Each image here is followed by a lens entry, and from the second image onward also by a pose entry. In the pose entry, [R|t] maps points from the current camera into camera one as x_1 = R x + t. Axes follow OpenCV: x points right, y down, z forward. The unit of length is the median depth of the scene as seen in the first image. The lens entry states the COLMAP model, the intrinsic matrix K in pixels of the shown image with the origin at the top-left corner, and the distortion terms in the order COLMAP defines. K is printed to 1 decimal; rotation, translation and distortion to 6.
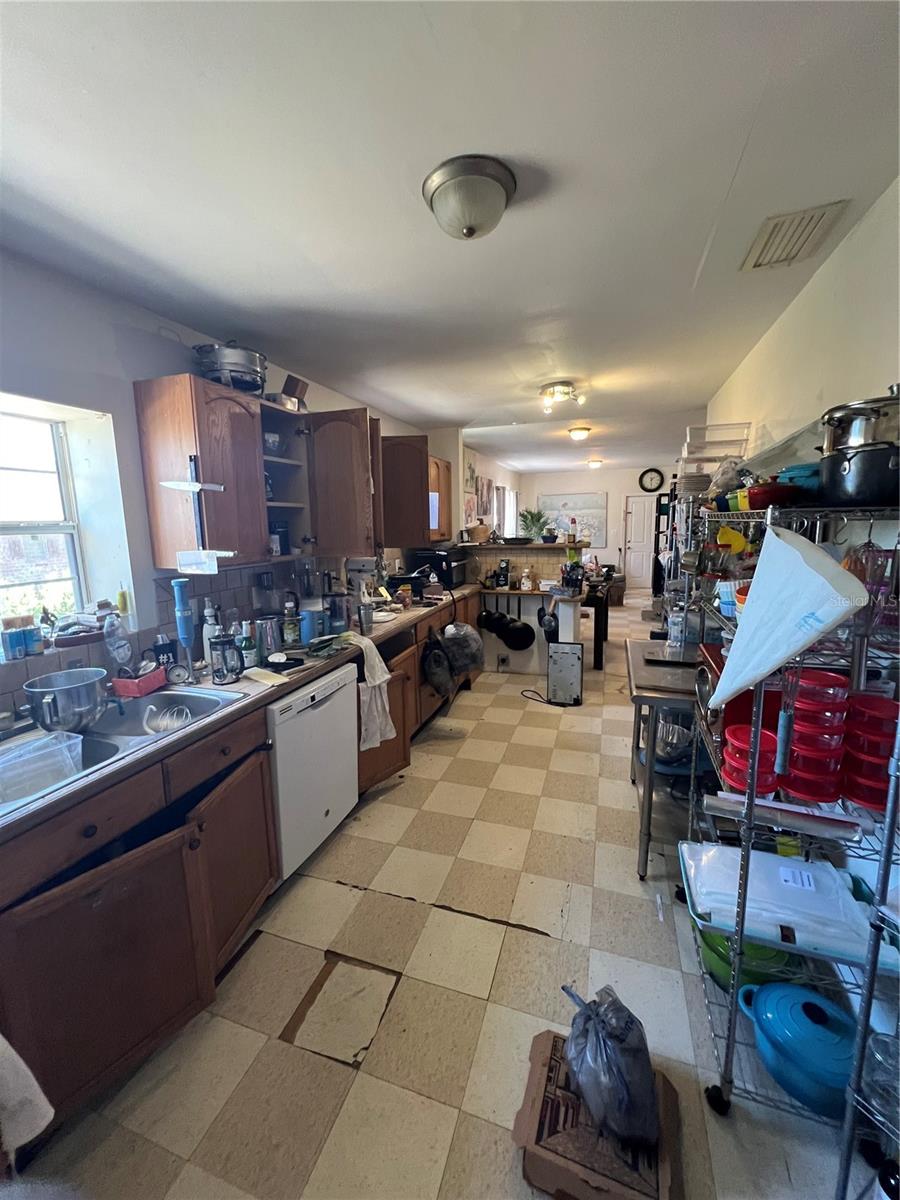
lens RADIAL K [[482.7, 0, 449.6], [0, 482.7, 599.0], [0, 0, 1]] dist [0.000422, 0.000564]
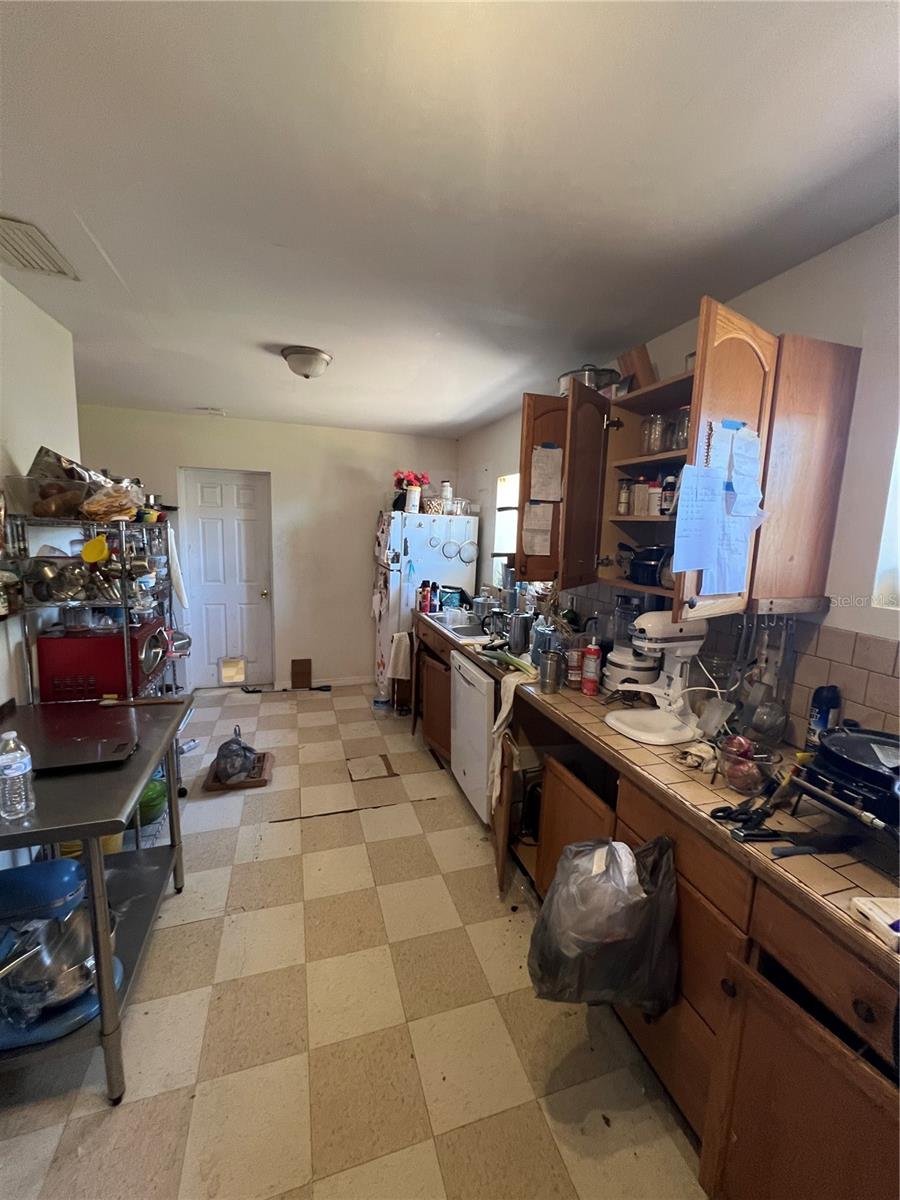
lens RADIAL K [[482.7, 0, 448.2], [0, 482.7, 597.7], [0, 0, 1]] dist [0.000422, 0.000564]
pose [[-0.804663, 0.078835, -0.588474, 0.220268], [-0.111994, 0.953200, 0.280832, -0.149717], [0.583073, 0.291881, -0.758176, 0.853426]]
